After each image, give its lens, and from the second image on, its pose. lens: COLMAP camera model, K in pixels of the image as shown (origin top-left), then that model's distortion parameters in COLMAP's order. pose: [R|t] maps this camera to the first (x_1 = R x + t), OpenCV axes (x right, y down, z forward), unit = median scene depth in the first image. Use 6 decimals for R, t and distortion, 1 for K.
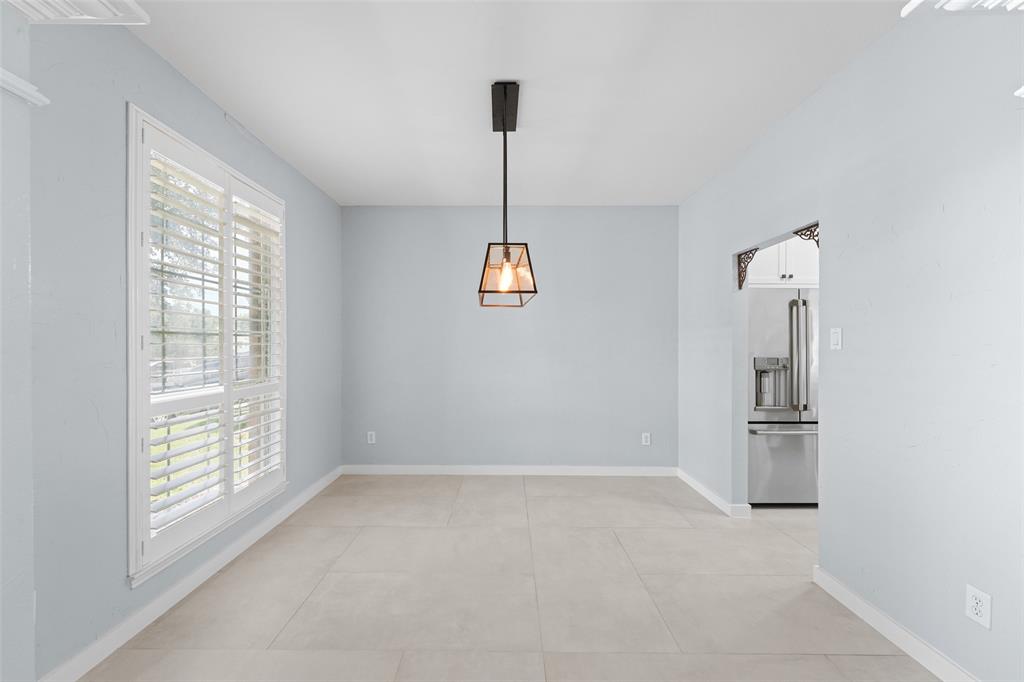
lens RADIAL K [[409.8, 0, 504.3], [0, 409.8, 342.6], [0, 0, 1]] dist [0.007918, -0.002596]
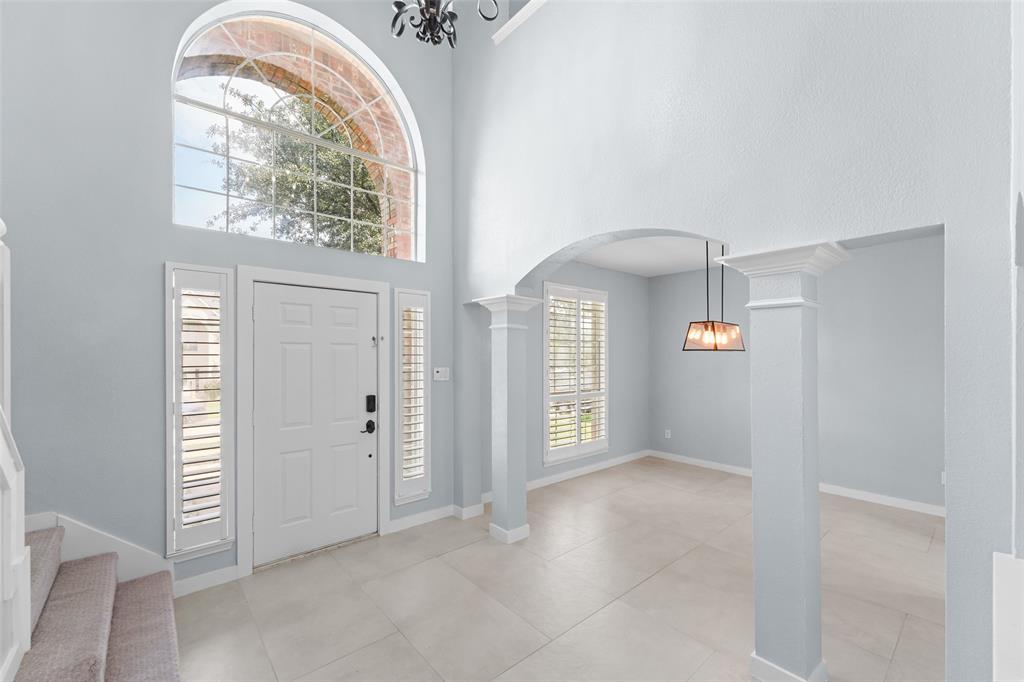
lens RADIAL K [[409.8, 0, 509.7], [0, 409.8, 349.8], [0, 0, 1]] dist [0.007918, -0.002596]
pose [[0.673028, 0.001861, -0.739615, 0.530241], [-0.008801, 0.999946, -0.005493, -0.077083], [0.739565, 0.010206, 0.673008, -0.559475]]
